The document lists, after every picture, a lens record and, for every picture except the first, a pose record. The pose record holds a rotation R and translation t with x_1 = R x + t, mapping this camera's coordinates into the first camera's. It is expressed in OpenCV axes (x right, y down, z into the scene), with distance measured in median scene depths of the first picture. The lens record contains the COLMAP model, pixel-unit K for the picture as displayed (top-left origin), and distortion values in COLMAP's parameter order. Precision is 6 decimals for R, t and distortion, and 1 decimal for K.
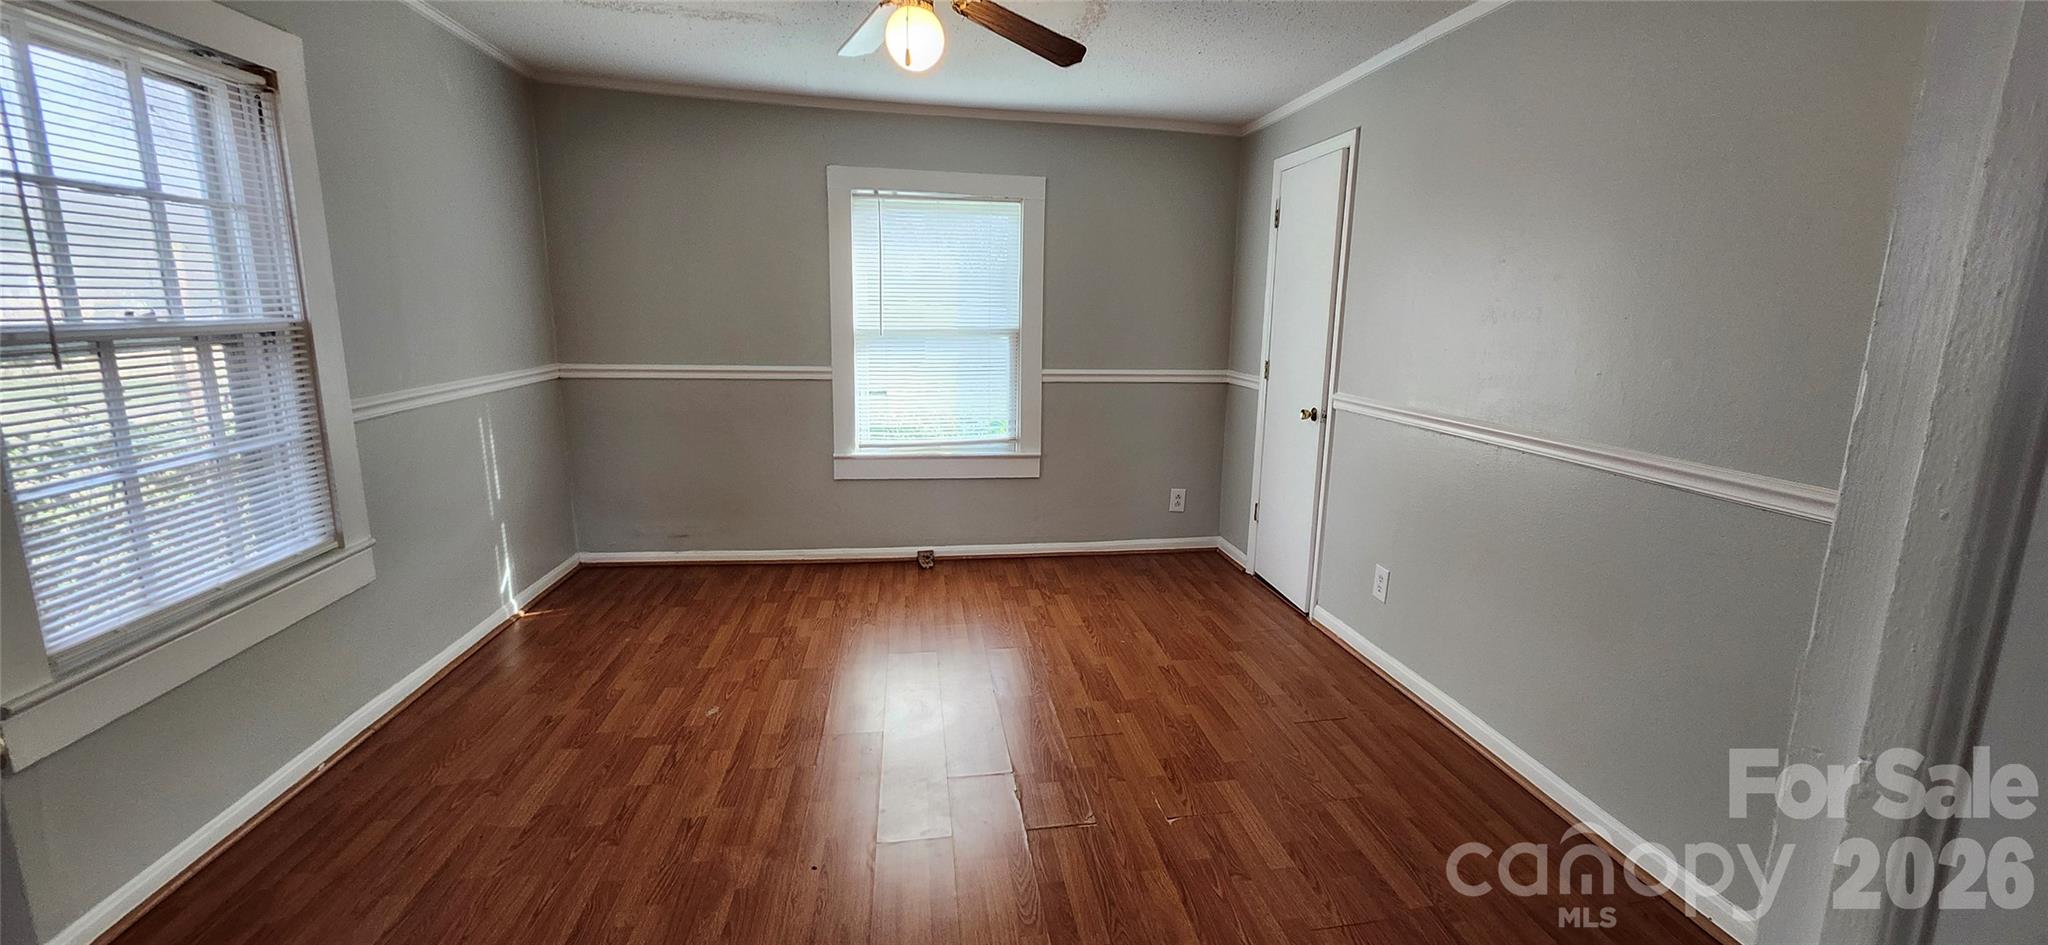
lens RADIAL K [[825.5, 0, 1063.0], [0, 825.5, 432.3], [0, 0, 1]] dist [0.002243, 0.001253]
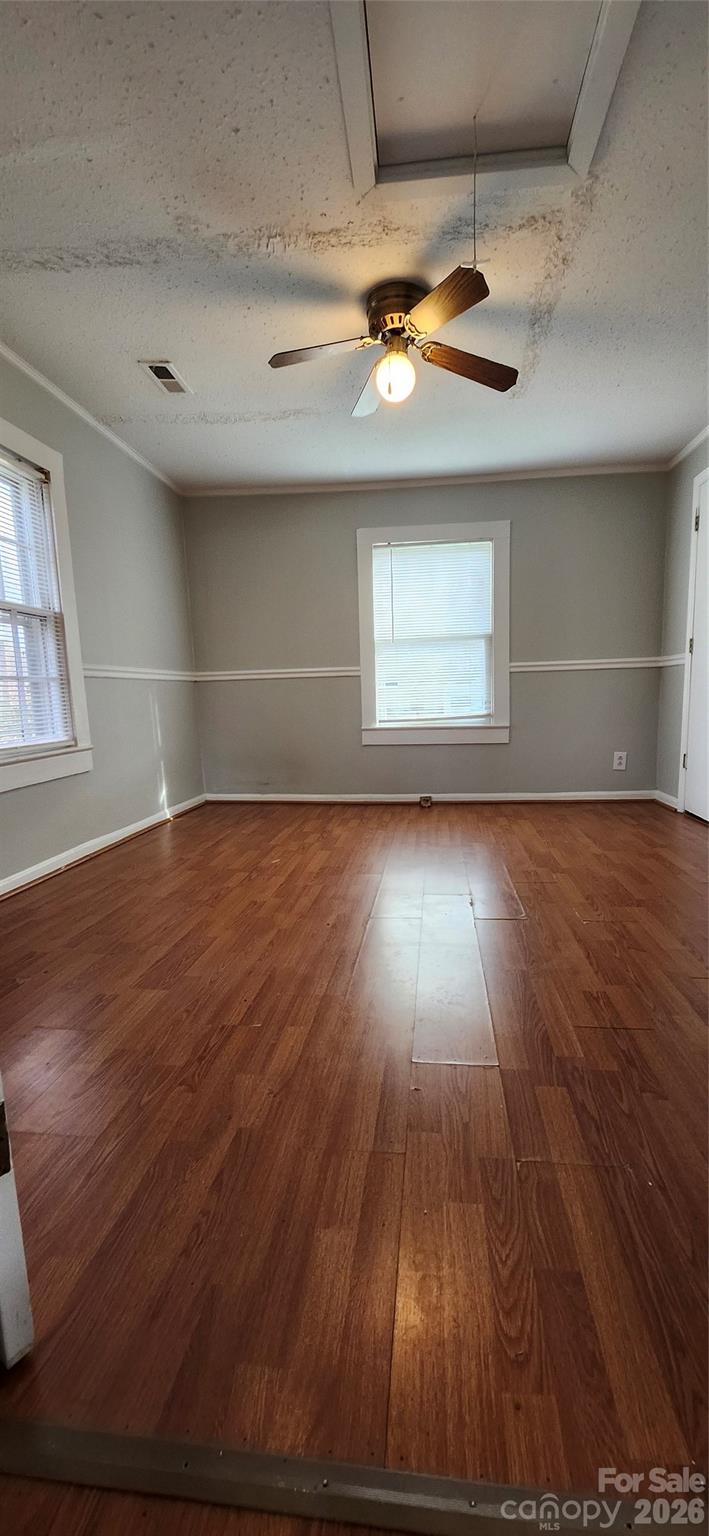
lens RADIAL K [[619.2, 0, 371.2], [0, 619.2, 771.5], [0, 0, 1]] dist [0.002243, 0.001253]
pose [[0.957656, -0.012078, -0.287662, 0.058666], [0.000910, 0.999242, -0.038925, 0.175362], [0.287914, 0.037015, 0.956941, -0.035327]]
